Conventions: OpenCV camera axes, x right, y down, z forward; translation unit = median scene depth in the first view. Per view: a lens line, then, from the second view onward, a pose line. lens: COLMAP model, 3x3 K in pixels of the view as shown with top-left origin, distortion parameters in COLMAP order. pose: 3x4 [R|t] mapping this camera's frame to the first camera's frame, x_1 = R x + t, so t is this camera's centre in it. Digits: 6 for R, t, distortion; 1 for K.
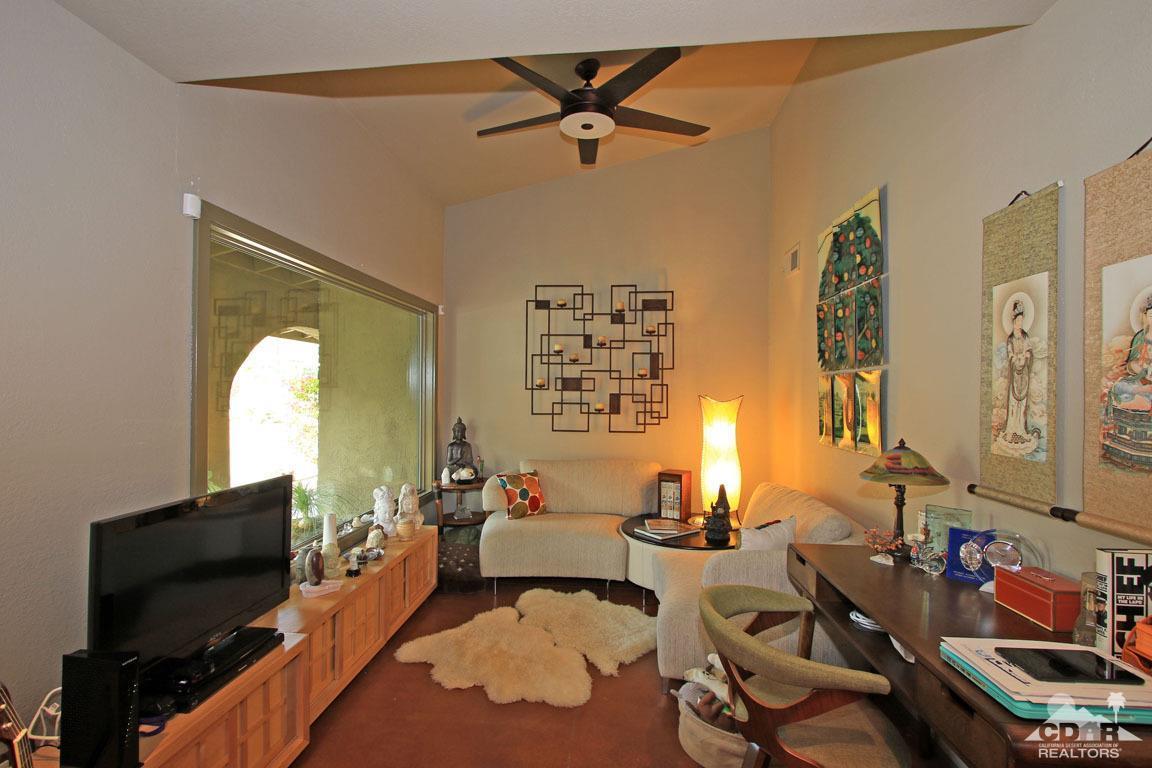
lens RADIAL K [[537.7, 0, 573.1], [0, 537.7, 387.3], [0, 0, 1]] dist [-0.019056, 0.002404]
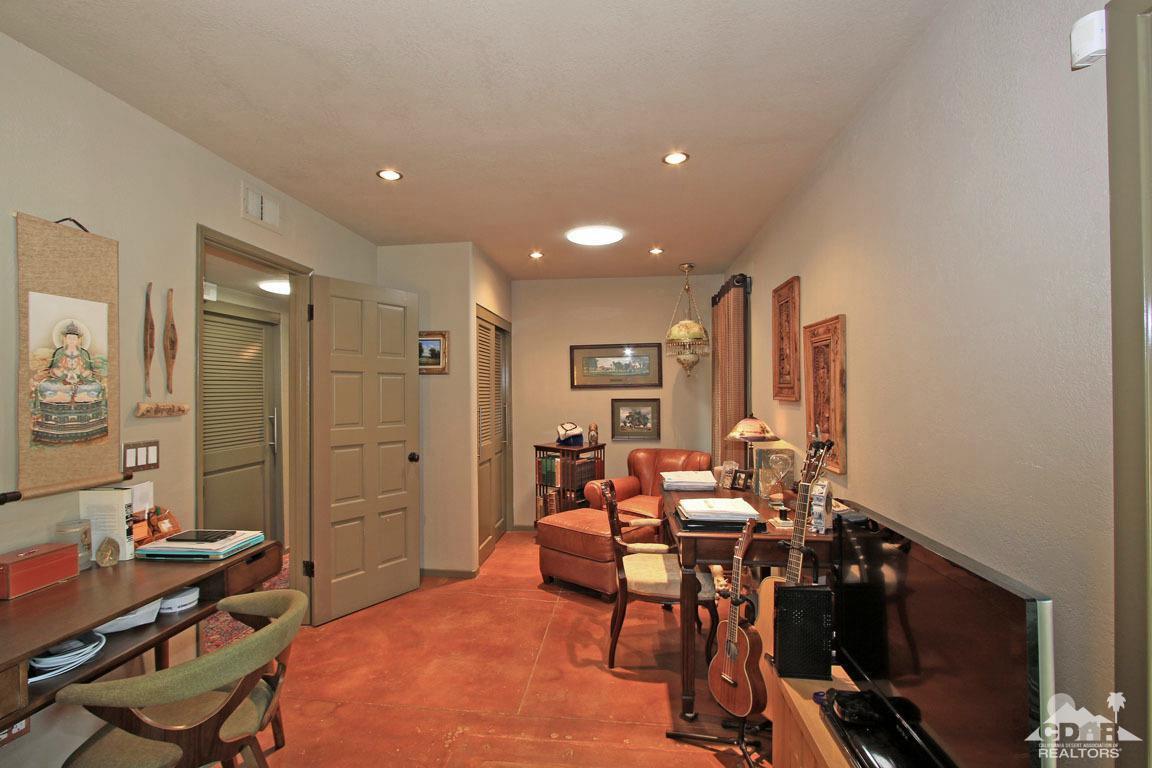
lens RADIAL K [[537.7, 0, 576.1], [0, 537.7, 385.8], [0, 0, 1]] dist [-0.019056, 0.002404]
pose [[-0.999865, -0.005971, 0.015324, -0.334061], [-0.006161, 0.999904, -0.012399, 0.006879], [-0.015249, -0.012492, -0.999806, 2.311498]]
